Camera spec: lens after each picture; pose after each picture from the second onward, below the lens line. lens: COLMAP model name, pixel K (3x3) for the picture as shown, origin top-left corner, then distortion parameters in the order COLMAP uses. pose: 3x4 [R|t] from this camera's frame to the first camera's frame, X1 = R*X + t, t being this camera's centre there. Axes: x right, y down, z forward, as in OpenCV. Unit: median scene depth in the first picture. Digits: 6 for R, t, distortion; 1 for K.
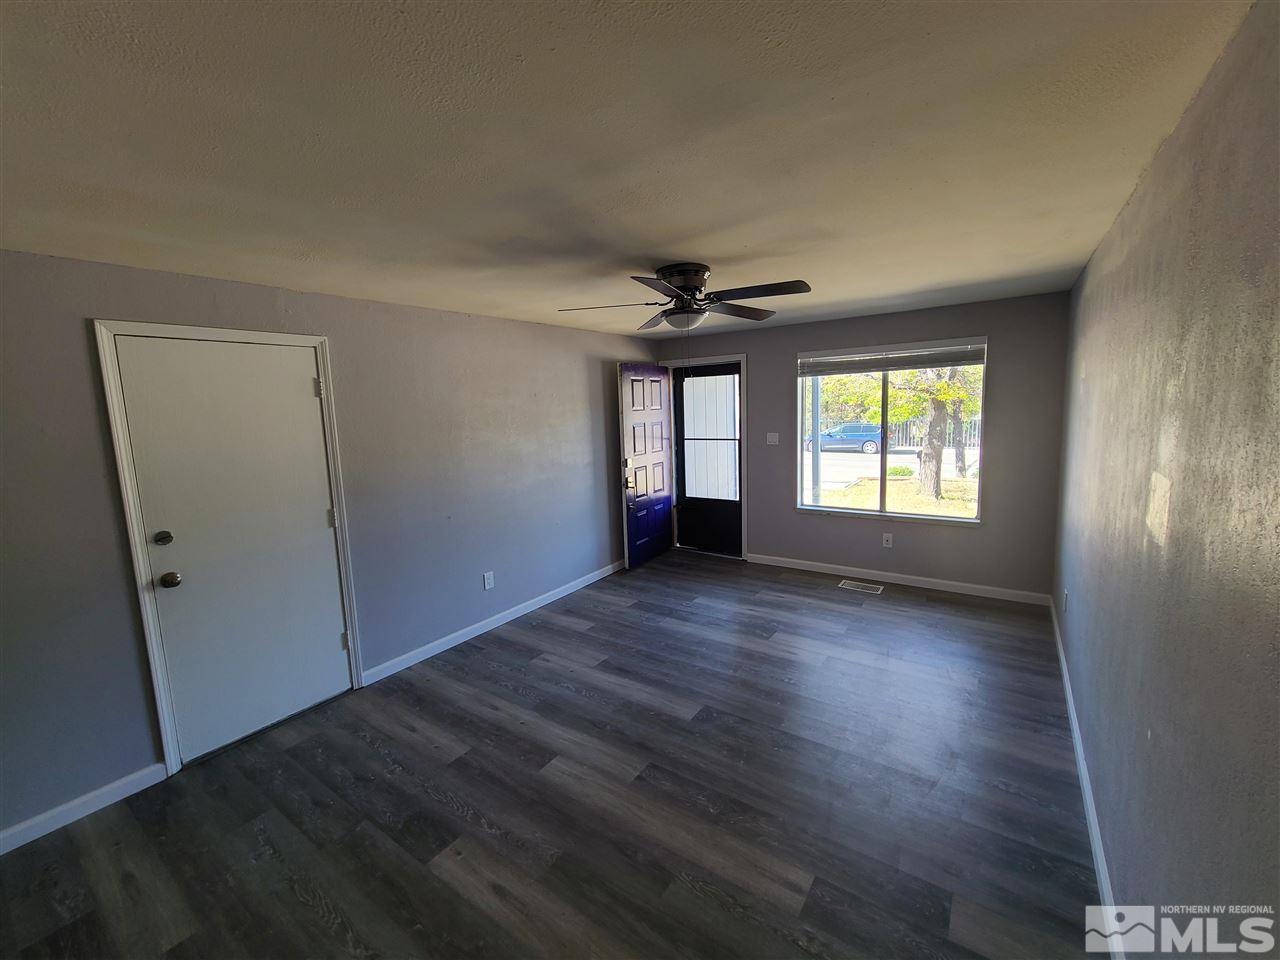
lens RADIAL K [[525.1, 0, 641.0], [0, 525.1, 469.4], [0, 0, 1]] dist [-0.002573, 0.000067]
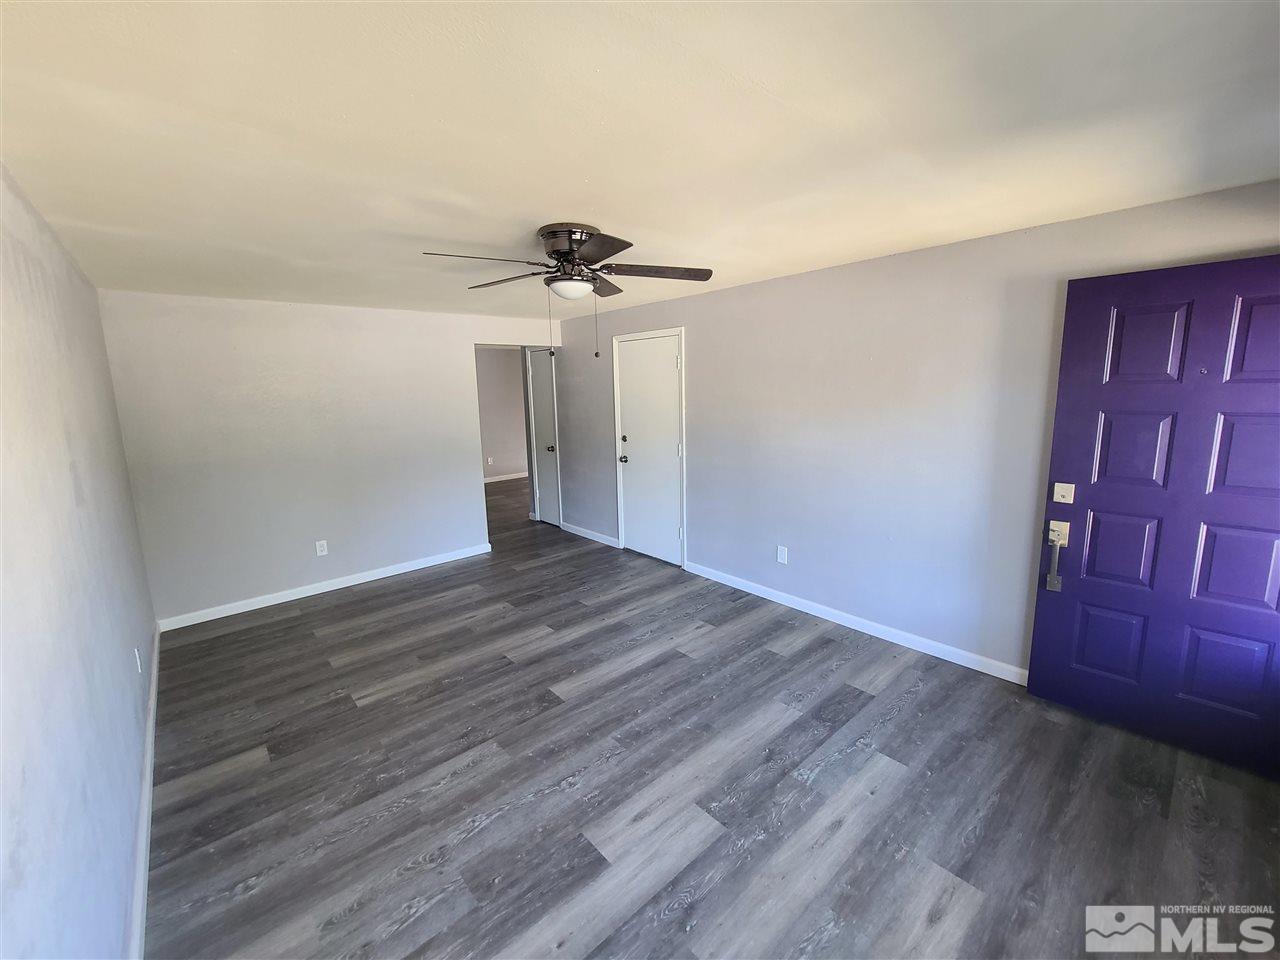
lens RADIAL K [[525.1, 0, 641.0], [0, 525.1, 469.4], [0, 0, 1]] dist [-0.002573, 0.000067]
pose [[-0.230956, 0.199134, -0.952368, 0.885493], [-0.090592, 0.970178, 0.224827, -0.182170], [0.968738, 0.138202, -0.206028, 1.231403]]
